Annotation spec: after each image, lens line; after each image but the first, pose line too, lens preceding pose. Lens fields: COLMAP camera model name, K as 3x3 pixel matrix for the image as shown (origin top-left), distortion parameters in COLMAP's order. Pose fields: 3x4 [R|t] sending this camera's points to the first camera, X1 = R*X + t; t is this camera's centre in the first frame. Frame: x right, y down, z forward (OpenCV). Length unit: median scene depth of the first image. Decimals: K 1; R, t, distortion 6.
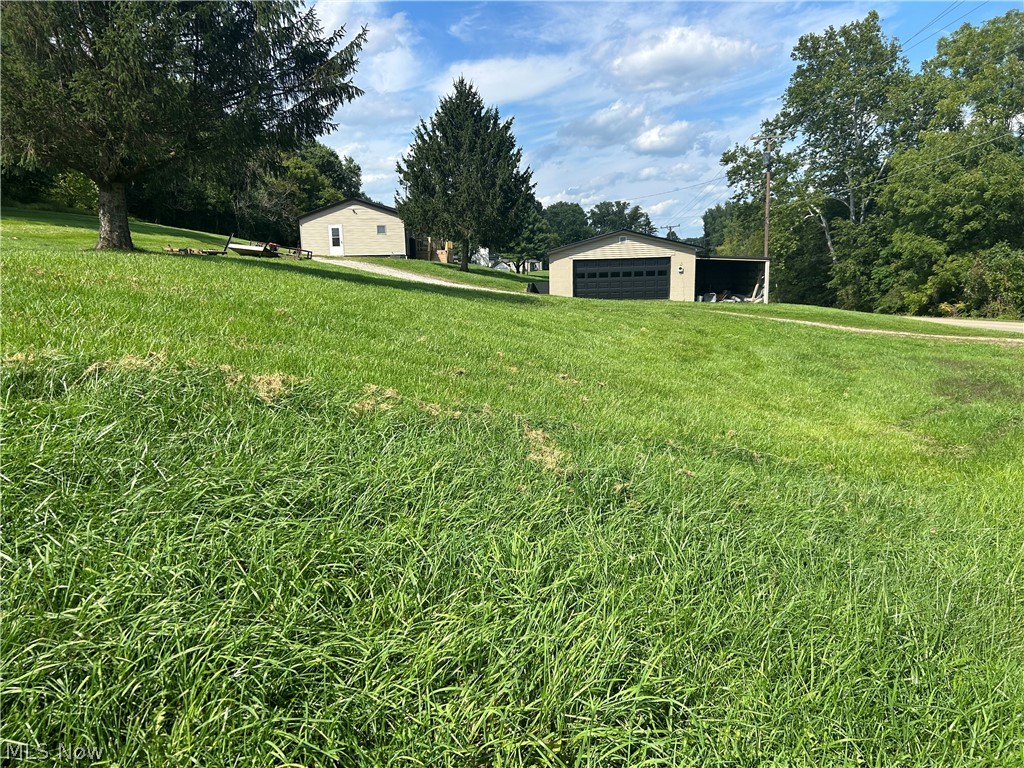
lens RADIAL K [[771.7, 0, 512.9], [0, 771.7, 385.2], [0, 0, 1]] dist [0.063530, -0.070798]
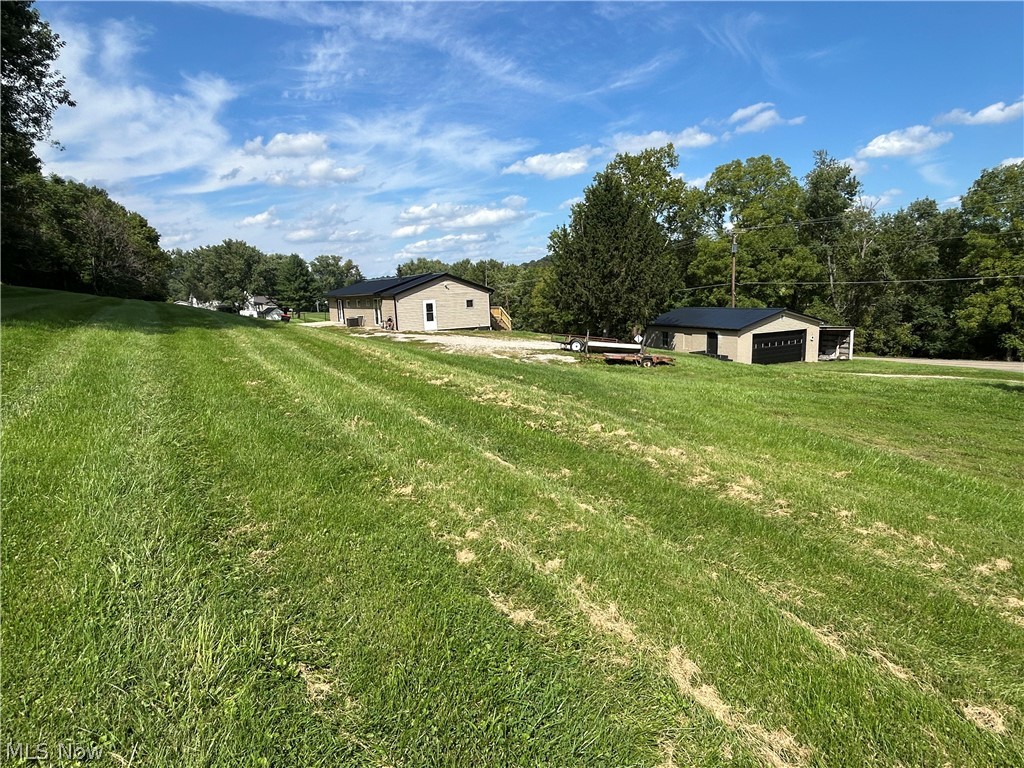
lens RADIAL K [[571.2, 0, 512.5], [0, 571.2, 389.1], [0, 0, 1]] dist [-0.003036, 0.003875]
pose [[0.861485, -0.096156, 0.498595, -0.627060], [0.095410, 0.995070, 0.027050, -0.121235], [-0.498739, 0.024268, 0.866413, 0.361063]]
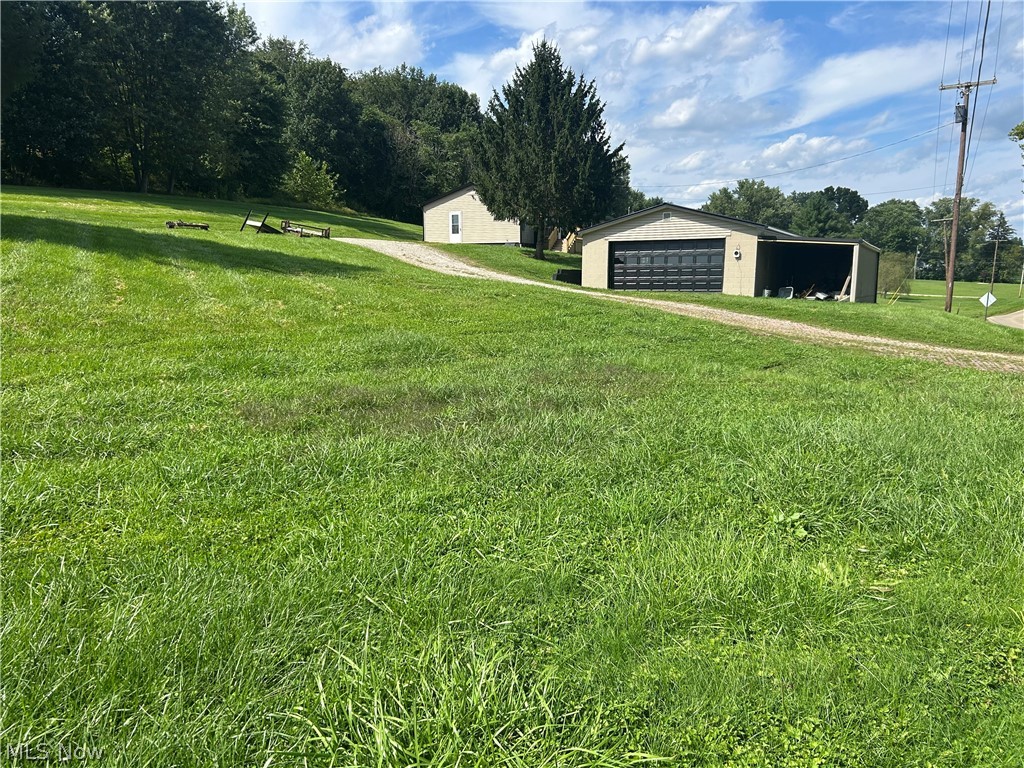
lens RADIAL K [[771.7, 0, 508.4], [0, 771.7, 384.8], [0, 0, 1]] dist [0.063530, -0.070798]
pose [[0.910444, 0.081610, -0.405502, 0.292523], [-0.084812, 0.996346, 0.010098, -0.006954], [0.404844, 0.025198, 0.914038, 0.176974]]
